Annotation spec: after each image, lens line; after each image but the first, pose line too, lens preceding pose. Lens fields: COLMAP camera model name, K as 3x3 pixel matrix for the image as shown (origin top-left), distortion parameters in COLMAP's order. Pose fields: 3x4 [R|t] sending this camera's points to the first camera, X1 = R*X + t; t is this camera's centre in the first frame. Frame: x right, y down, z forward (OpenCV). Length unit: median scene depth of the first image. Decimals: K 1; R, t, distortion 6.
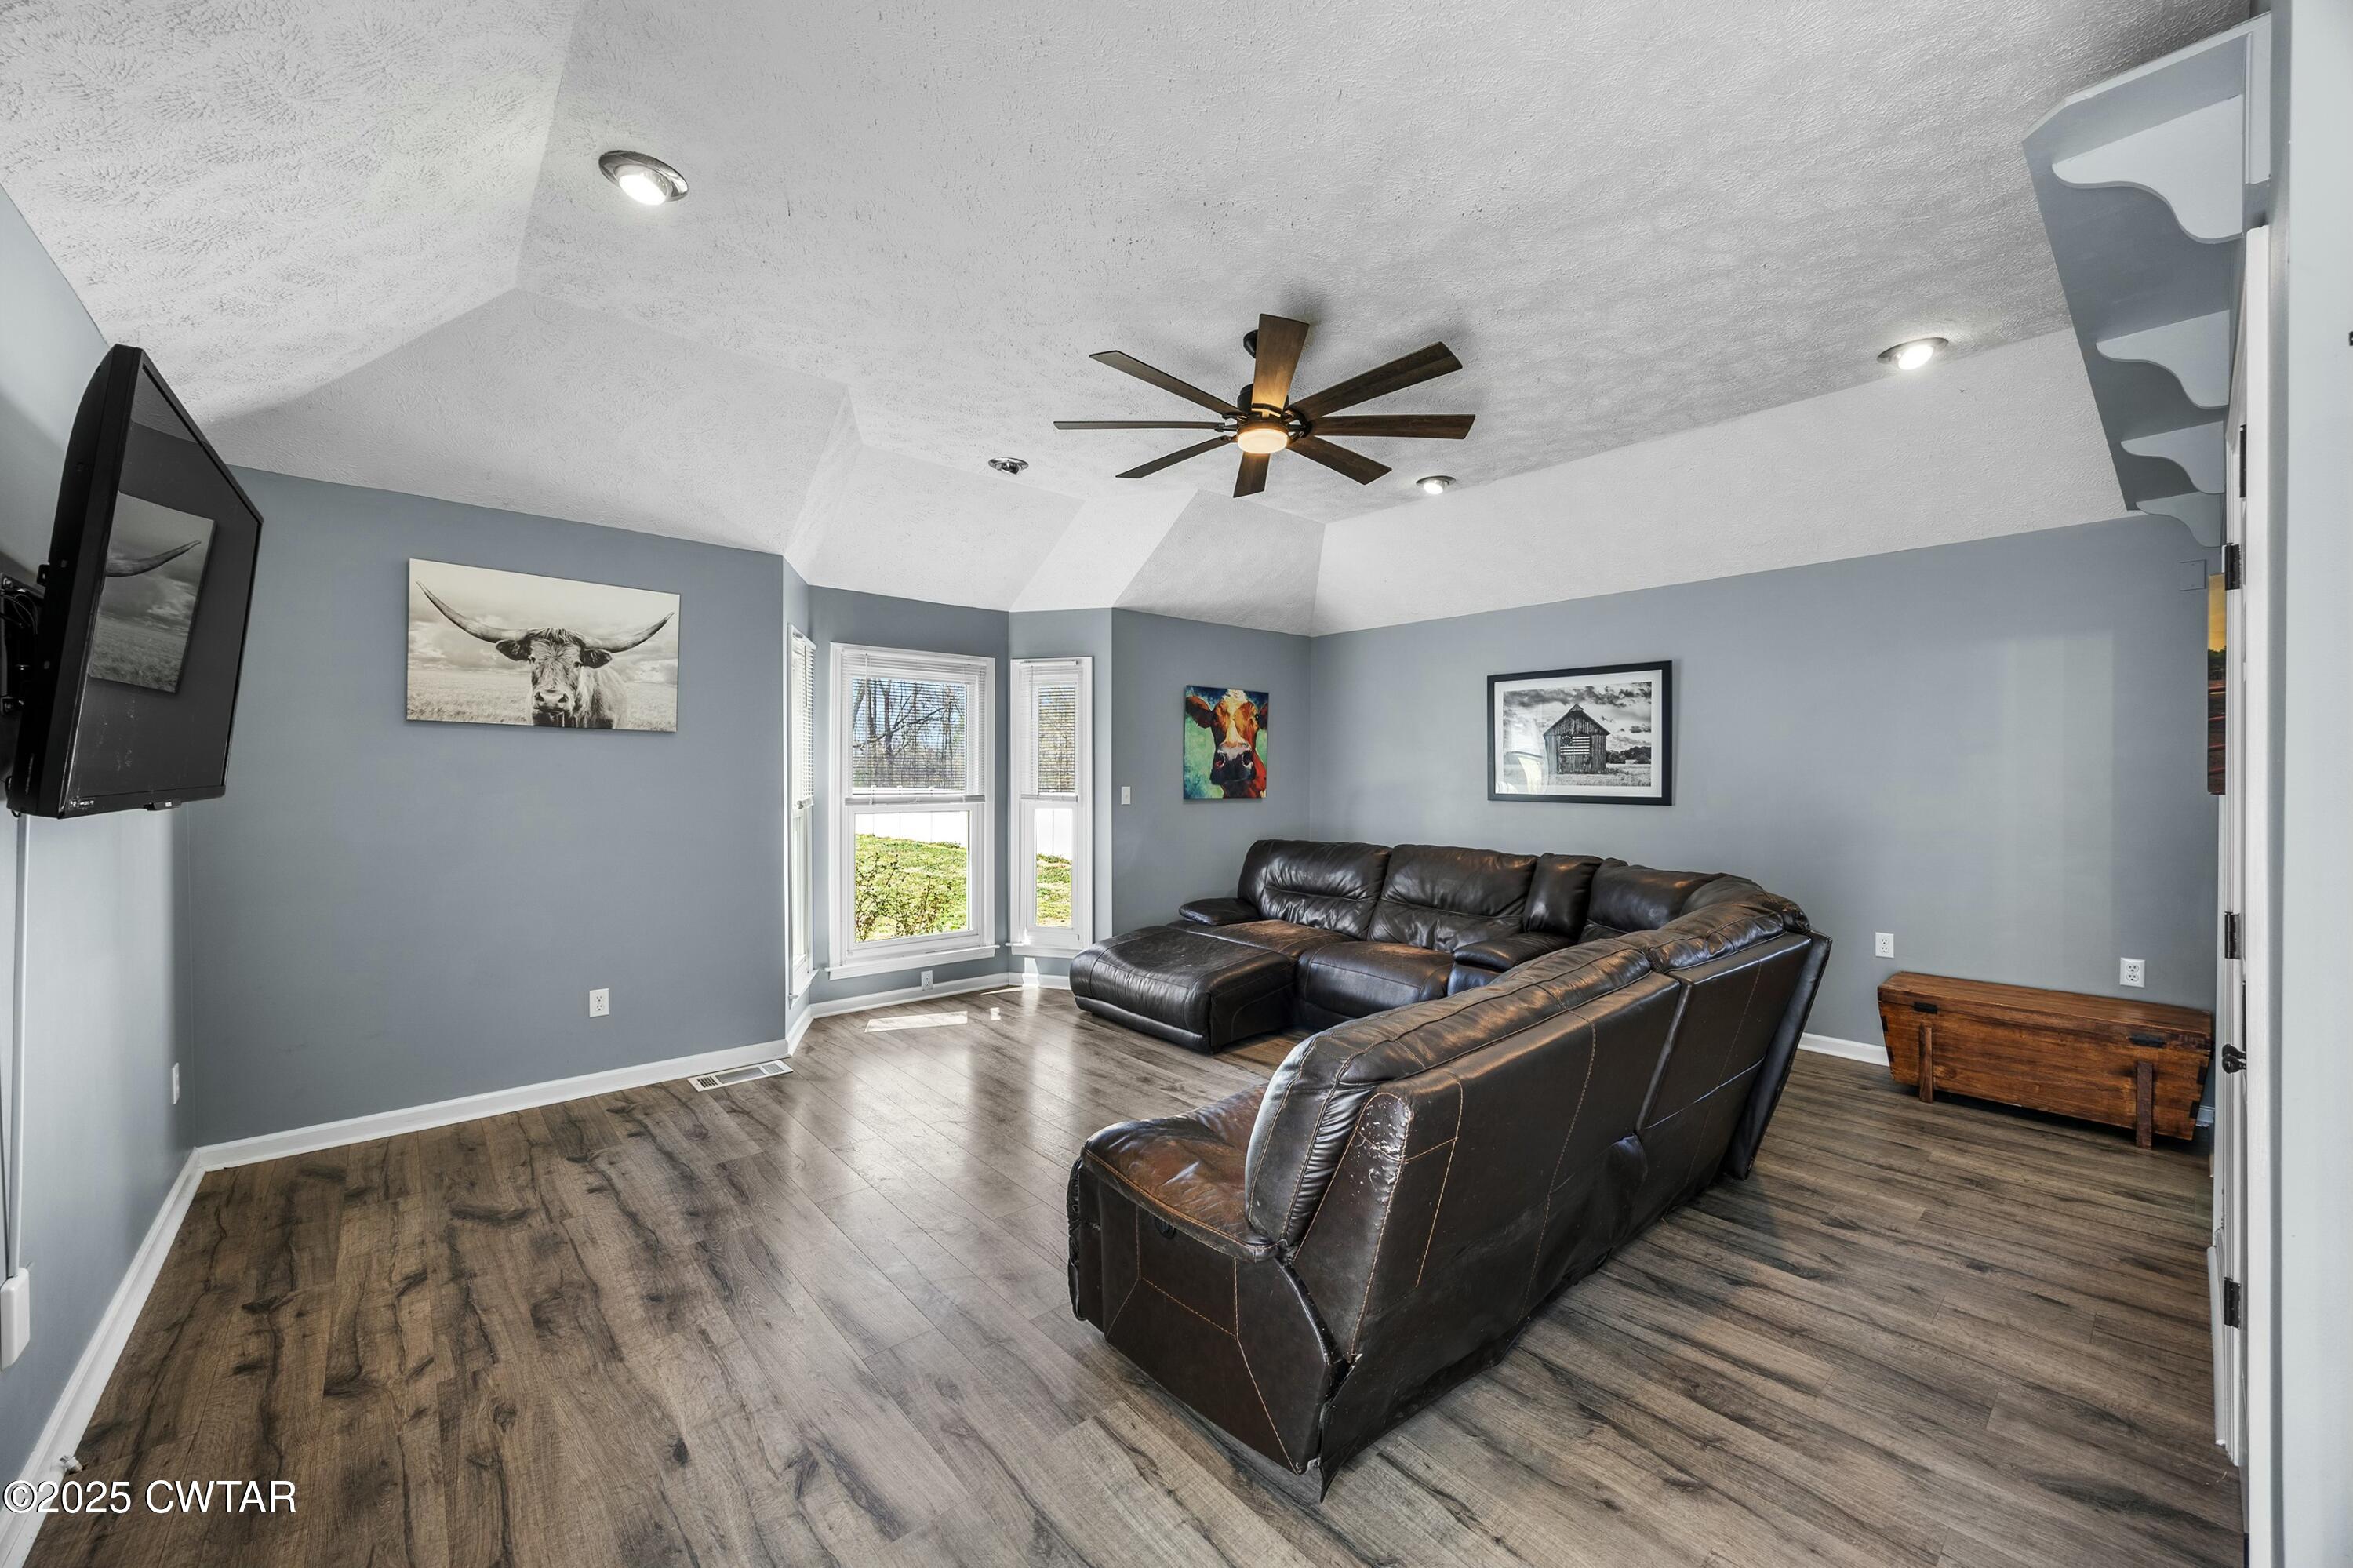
lens RADIAL K [[894.2, 0, 1185.0], [0, 894.2, 781.9], [0, 0, 1]] dist [-0.004191, -0.000160]
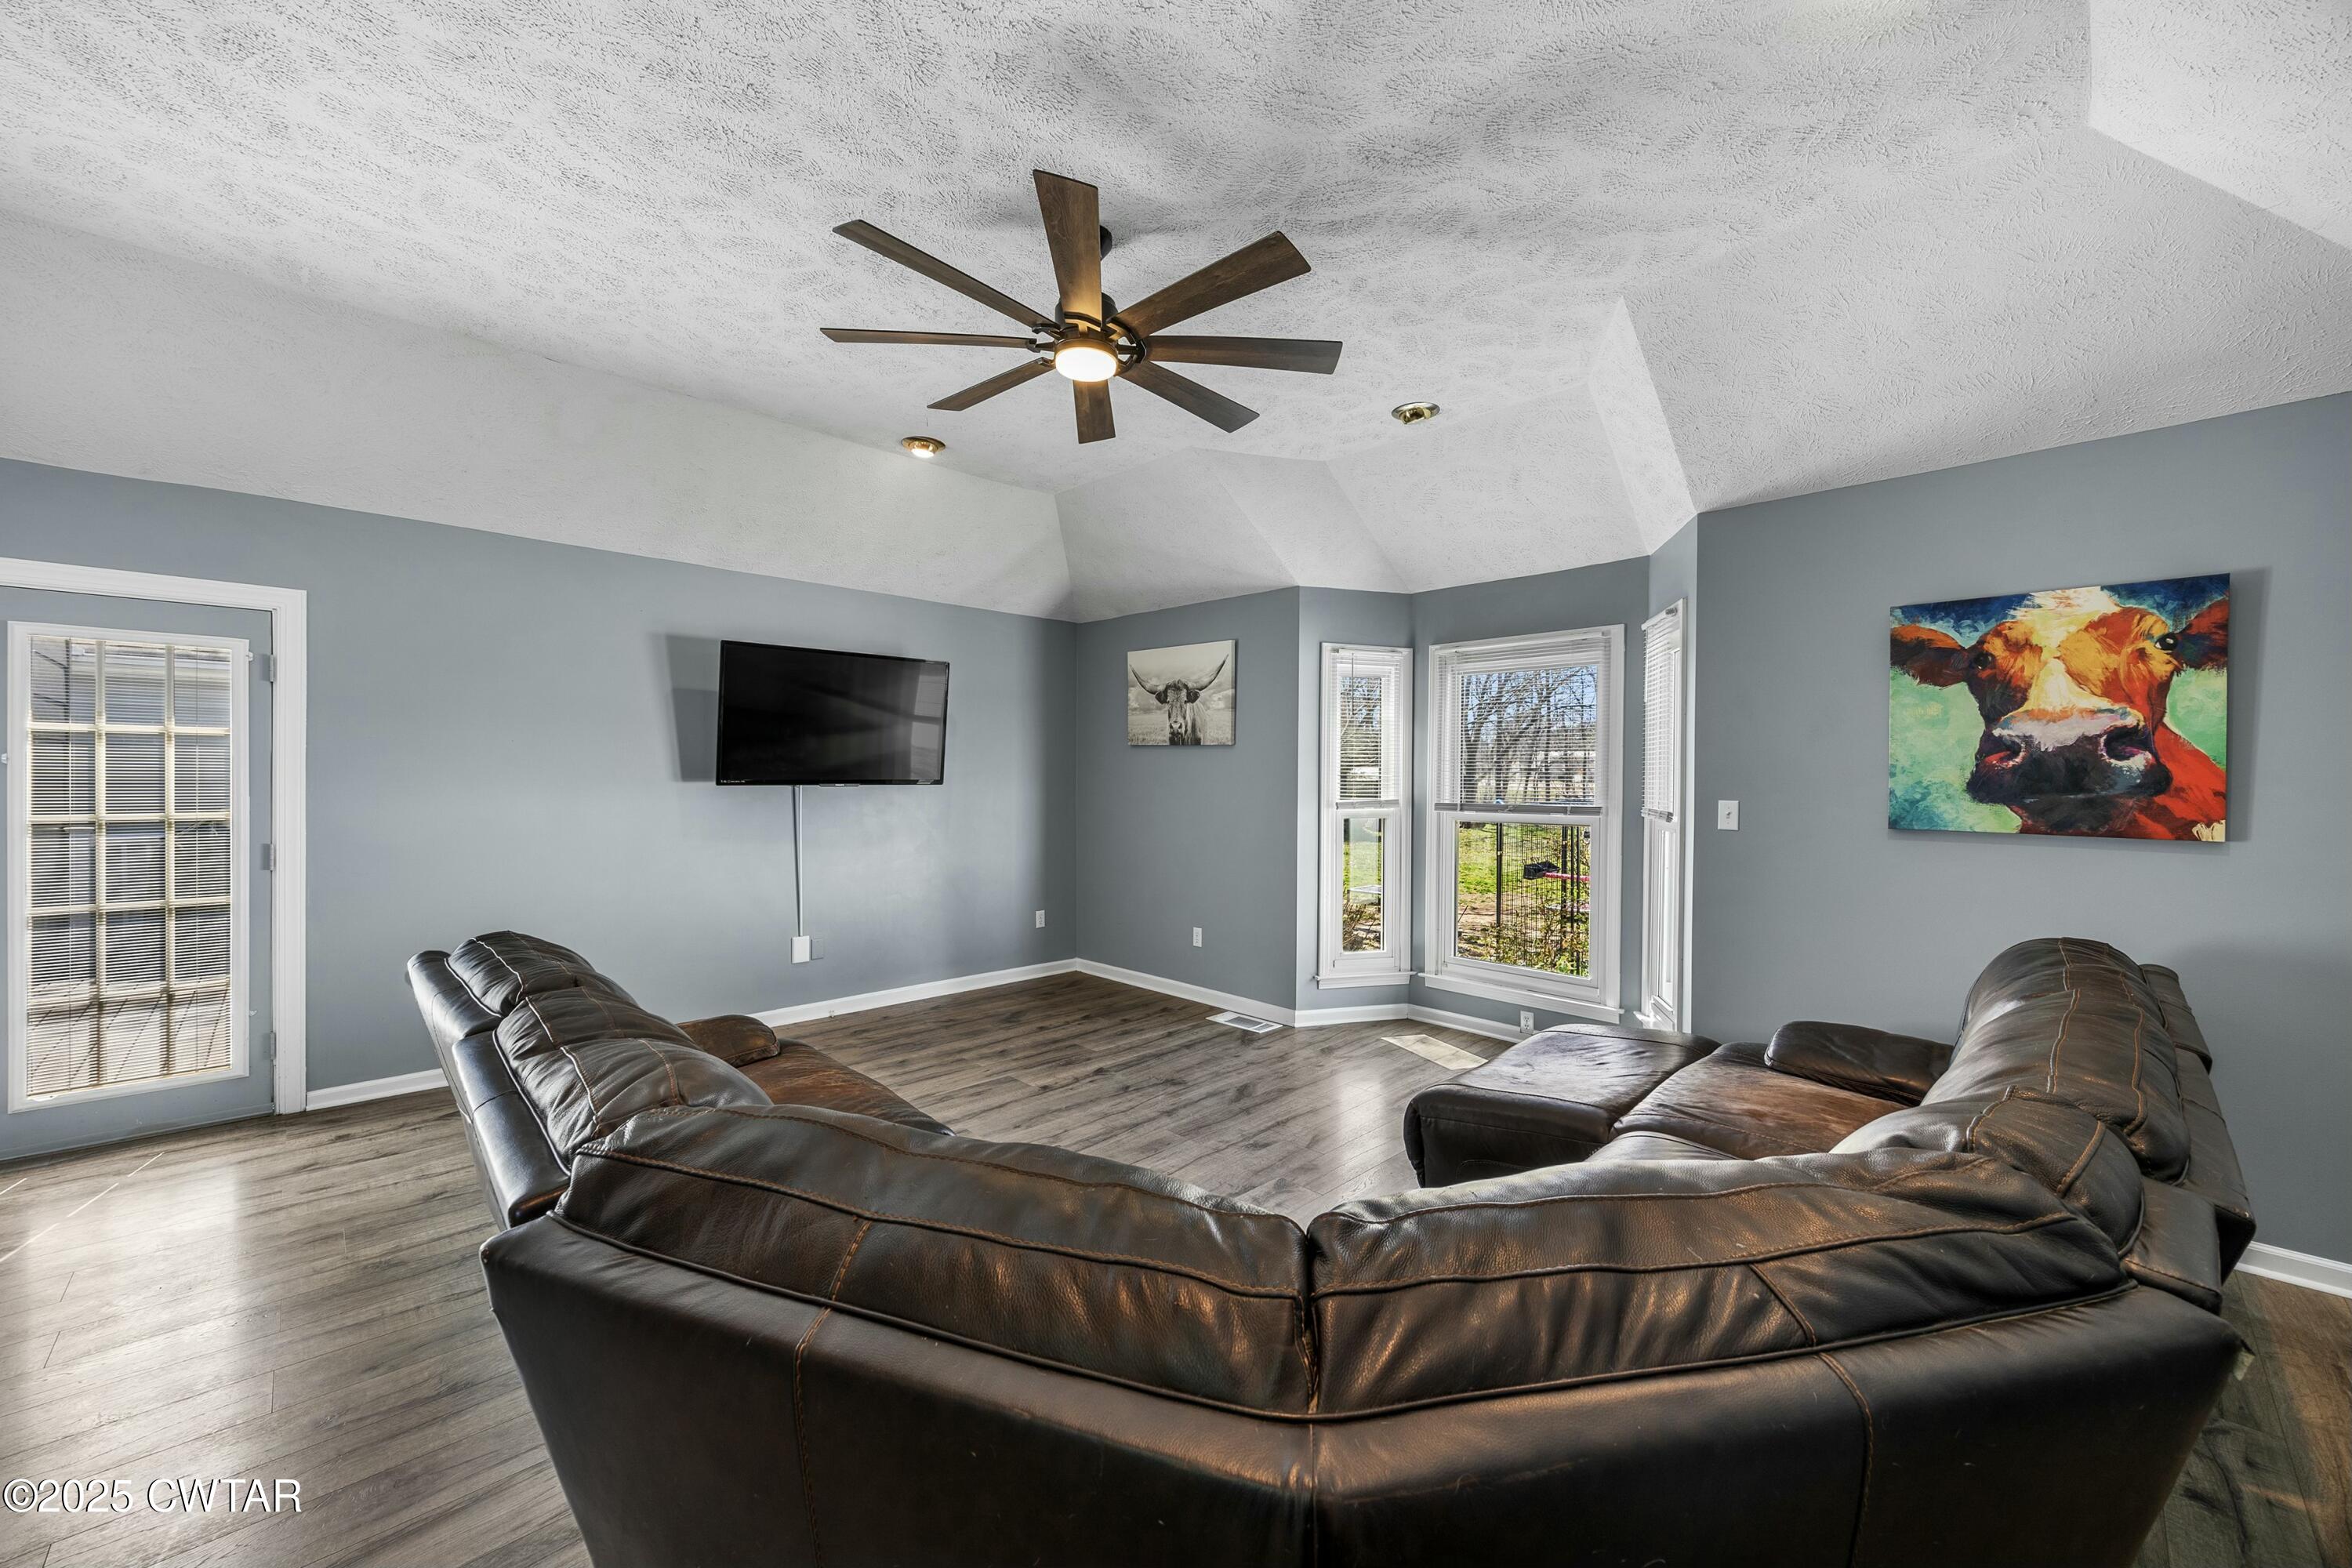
lens RADIAL K [[893.8, 0, 1184.5], [0, 893.8, 781.9], [0, 0, 1]] dist [-0.004191, -0.000160]
pose [[0.055769, 0.003118, -0.998439, 0.735018], [-0.017454, 0.999845, 0.002147, -0.003035], [0.998291, 0.017307, 0.055815, 0.856135]]
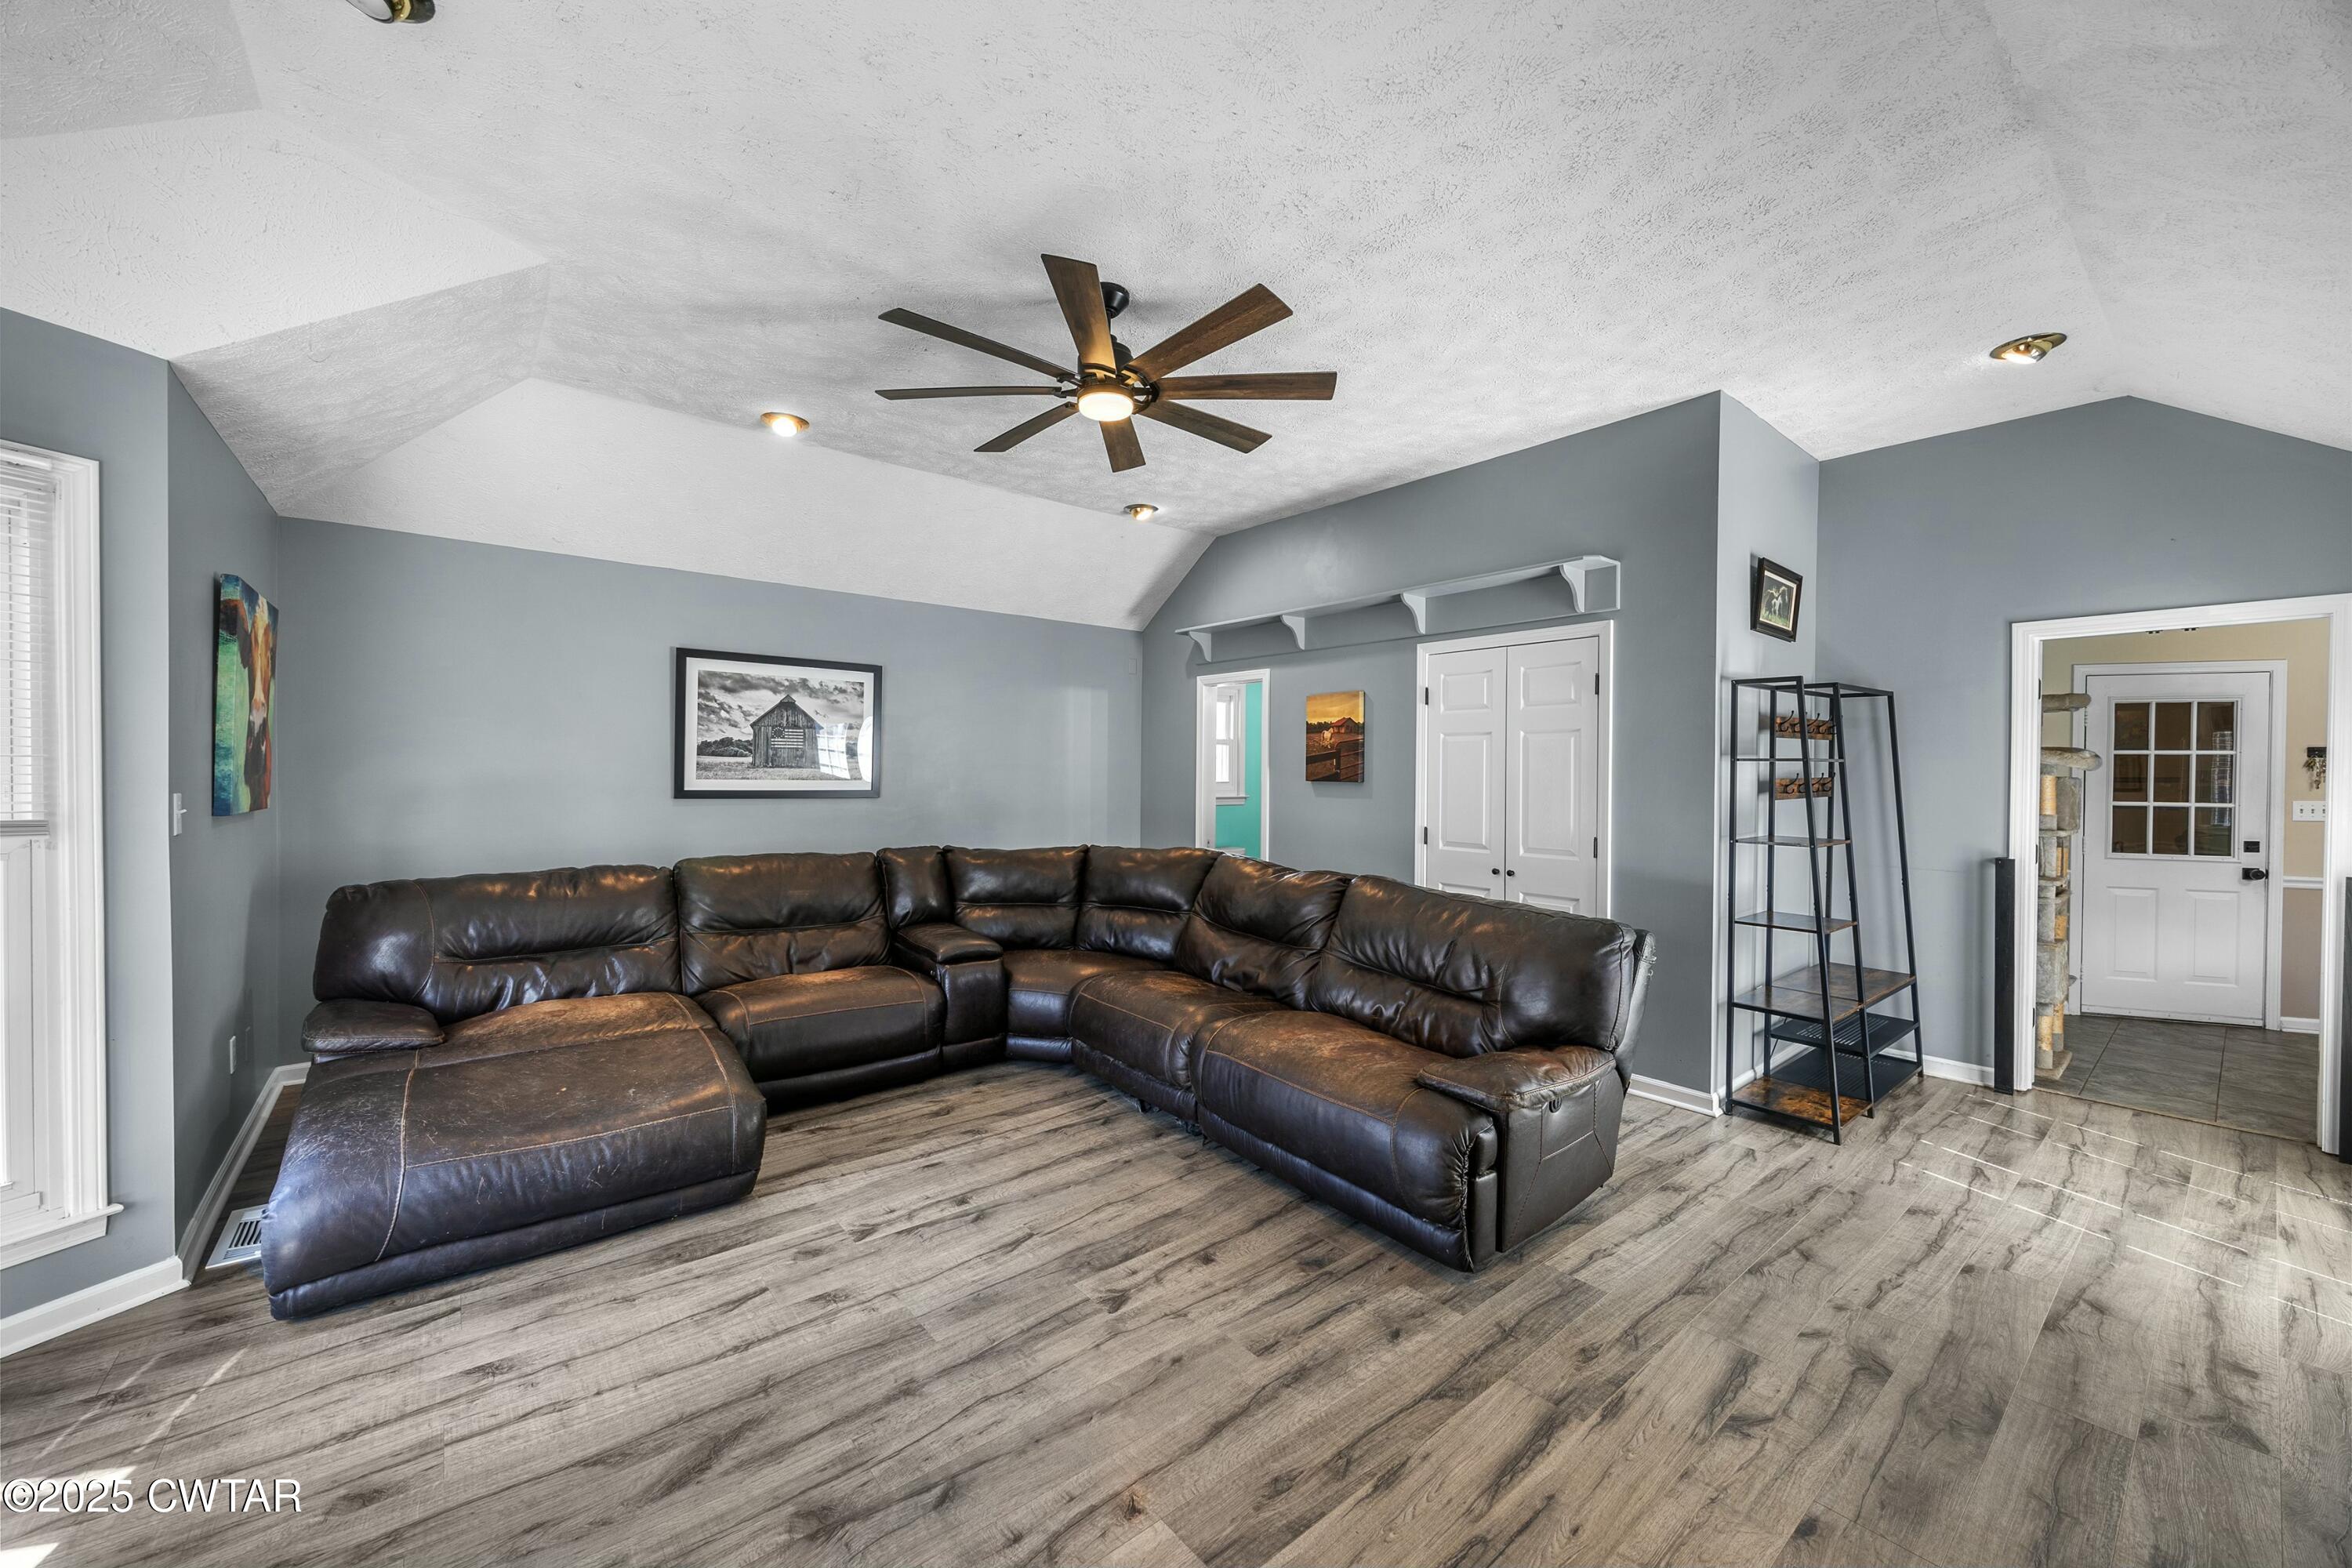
lens RADIAL K [[893.8, 0, 1184.5], [0, 893.8, 781.9], [0, 0, 1]] dist [-0.004191, -0.000160]
pose [[0.036129, -0.011371, 0.999282, -0.670219], [0.000564, 0.999935, 0.011358, -0.006234], [-0.999347, 0.000154, 0.036133, 0.723308]]
